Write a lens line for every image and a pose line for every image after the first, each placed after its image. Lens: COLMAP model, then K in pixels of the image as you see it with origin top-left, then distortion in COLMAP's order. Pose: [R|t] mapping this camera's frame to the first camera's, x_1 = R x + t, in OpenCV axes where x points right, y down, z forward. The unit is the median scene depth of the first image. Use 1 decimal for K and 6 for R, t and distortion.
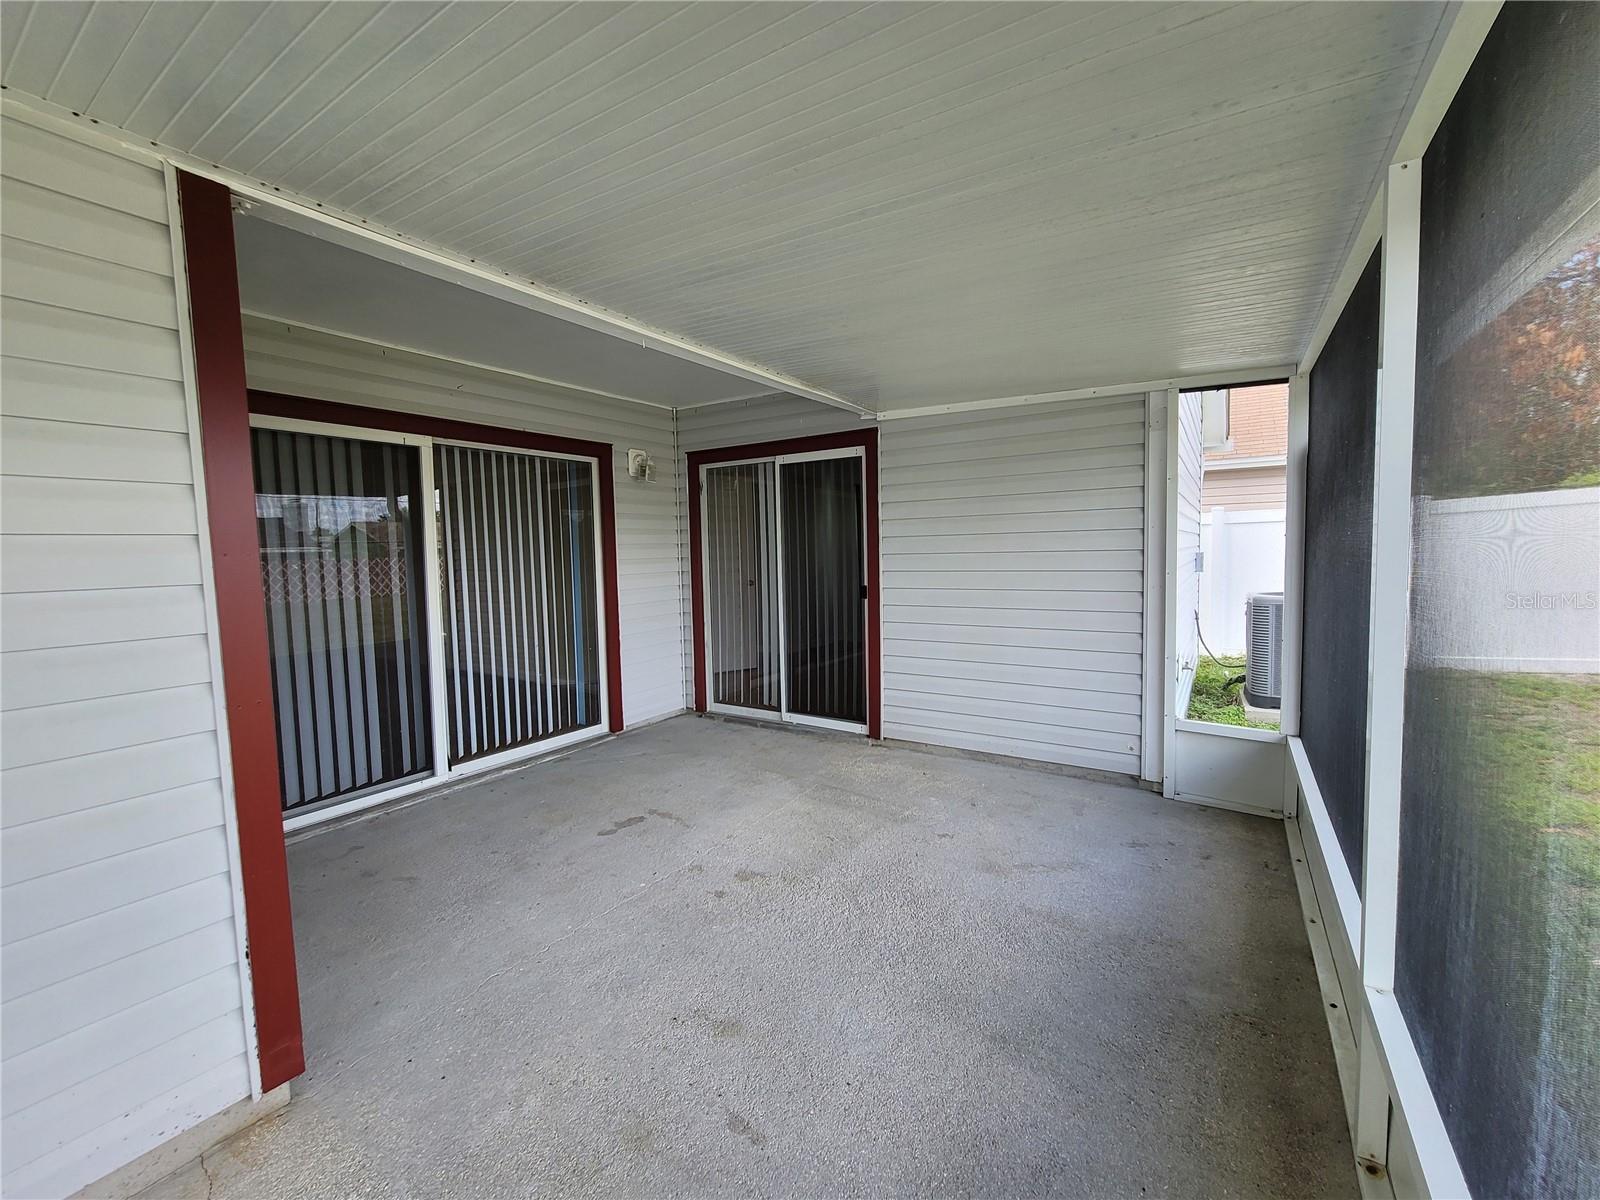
lens RADIAL K [[662.0, 0, 798.5], [0, 662.0, 596.4], [0, 0, 1]] dist [-0.004058, 0.000050]
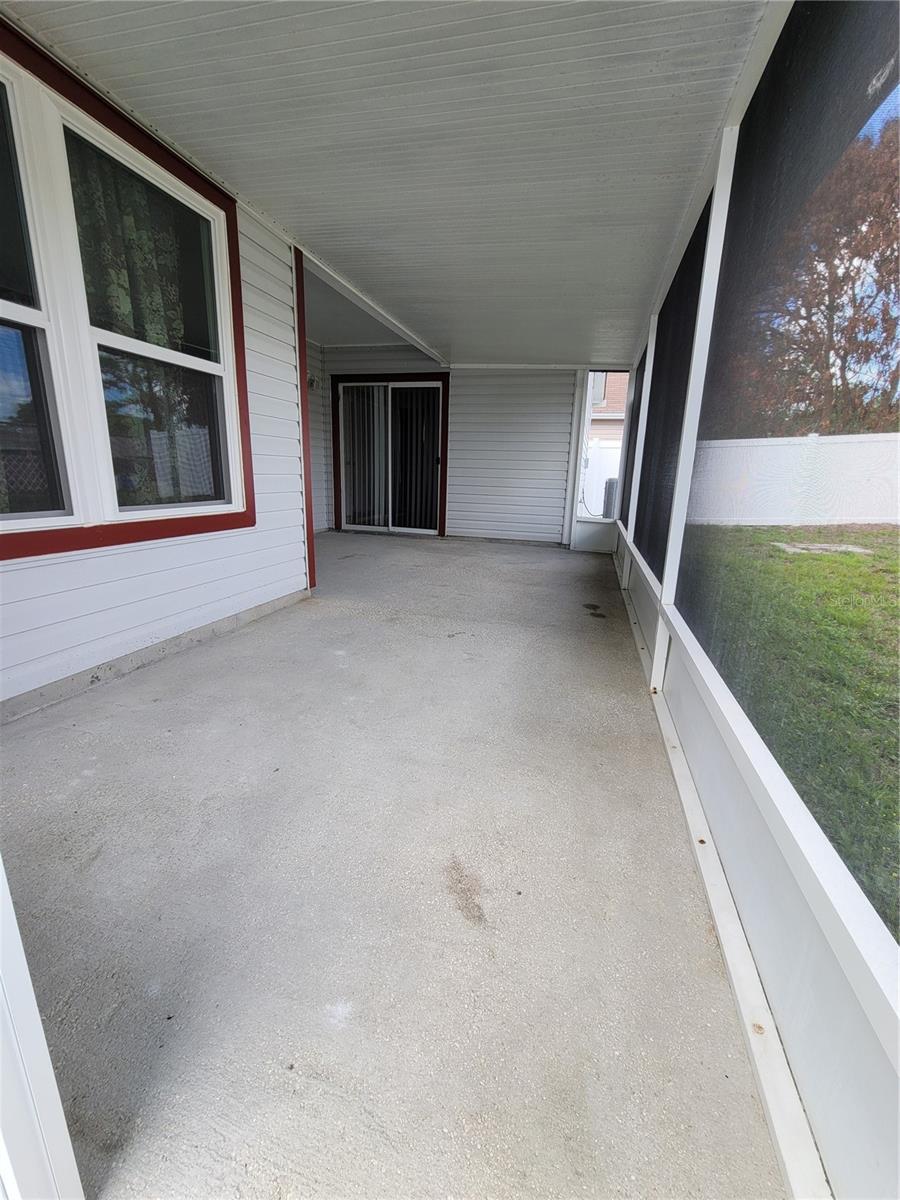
lens RADIAL K [[496.5, 0, 455.8], [0, 496.5, 601.9], [0, 0, 1]] dist [-0.004058, 0.000050]
pose [[0.951177, -0.025493, 0.307590, -0.362498], [-0.030865, 0.983731, 0.176975, 0.164673], [-0.307097, -0.177829, 0.934916, -0.534401]]
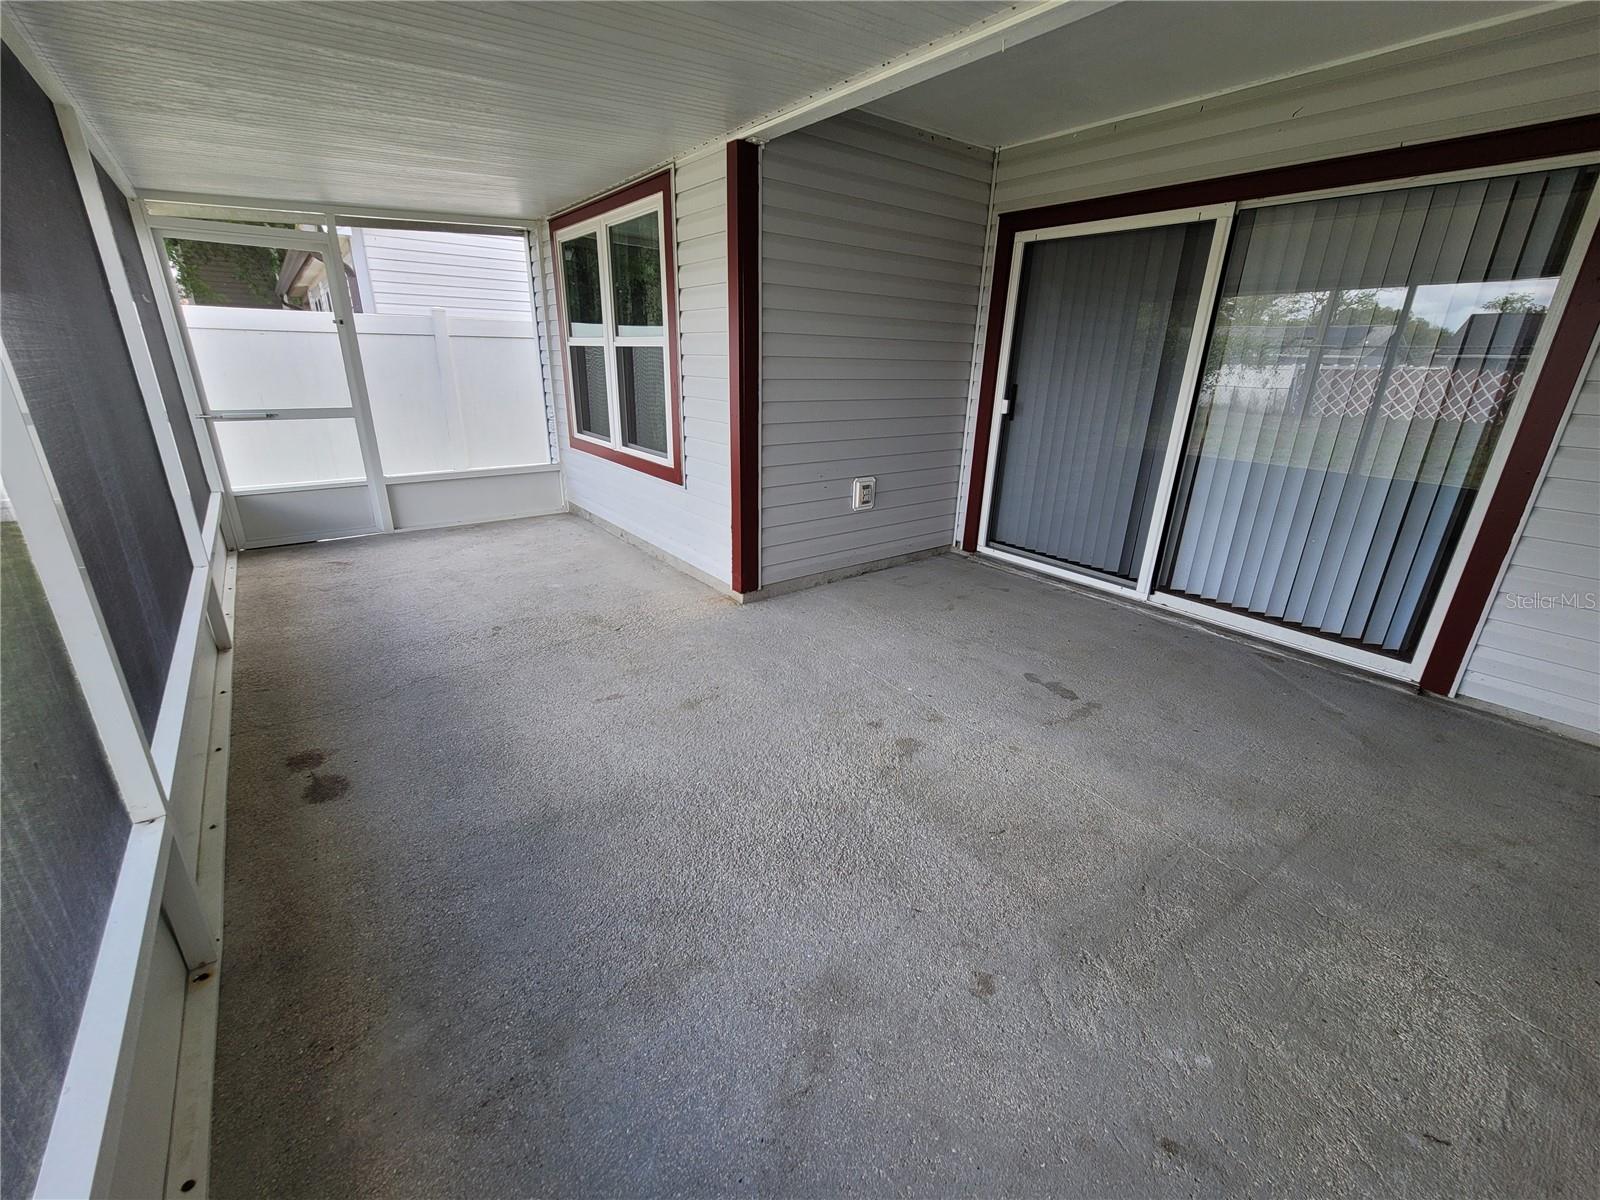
lens RADIAL K [[662.0, 0, 798.5], [0, 662.0, 596.4], [0, 0, 1]] dist [-0.004058, 0.000050]
pose [[-0.334501, 0.336292, -0.880350, 0.466271], [-0.086631, 0.919234, 0.384062, -0.053728], [0.938405, 0.204734, -0.278352, 0.747635]]
